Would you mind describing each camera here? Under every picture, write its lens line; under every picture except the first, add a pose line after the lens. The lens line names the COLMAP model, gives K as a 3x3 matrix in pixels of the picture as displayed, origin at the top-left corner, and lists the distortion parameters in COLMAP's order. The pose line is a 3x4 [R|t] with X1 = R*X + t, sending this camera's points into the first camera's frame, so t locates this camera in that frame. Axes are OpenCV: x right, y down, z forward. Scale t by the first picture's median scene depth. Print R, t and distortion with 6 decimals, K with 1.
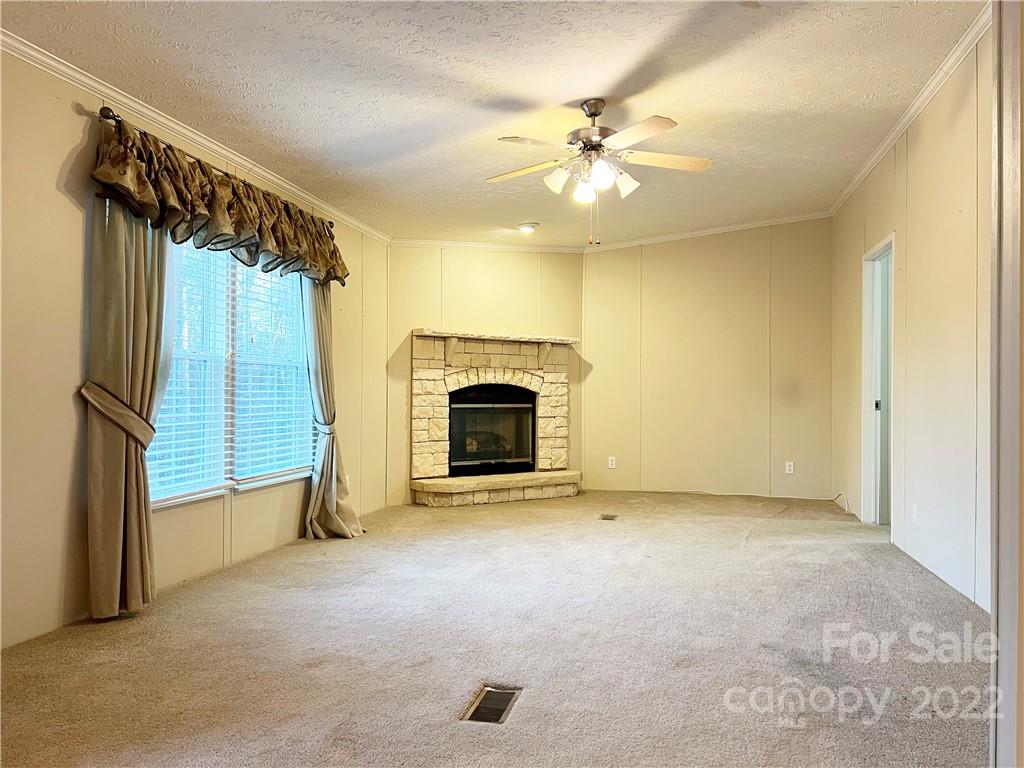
lens RADIAL K [[768.6, 0, 509.4], [0, 768.6, 387.2], [0, 0, 1]] dist [0.041845, -0.026634]
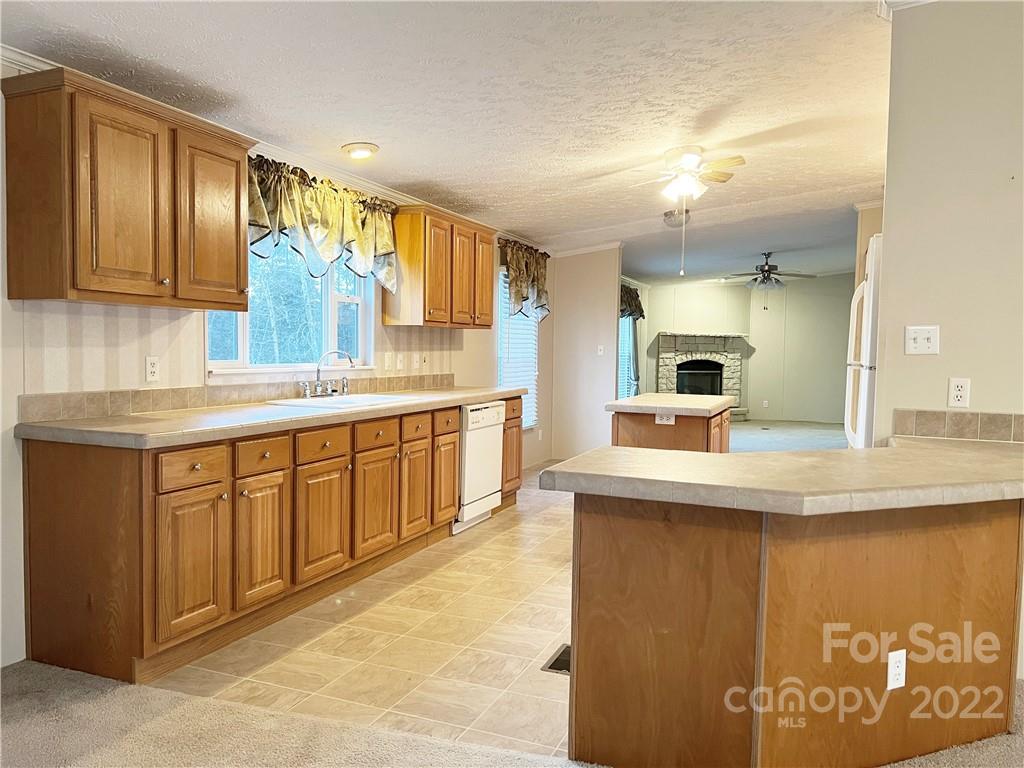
lens RADIAL K [[768.6, 0, 519.9], [0, 768.6, 391.7], [0, 0, 1]] dist [0.041845, -0.026634]
pose [[0.984064, 0.019095, -0.176786, -0.119710], [-0.007632, 0.997837, 0.065297, -0.046581], [0.177650, -0.062907, 0.982081, -0.920788]]
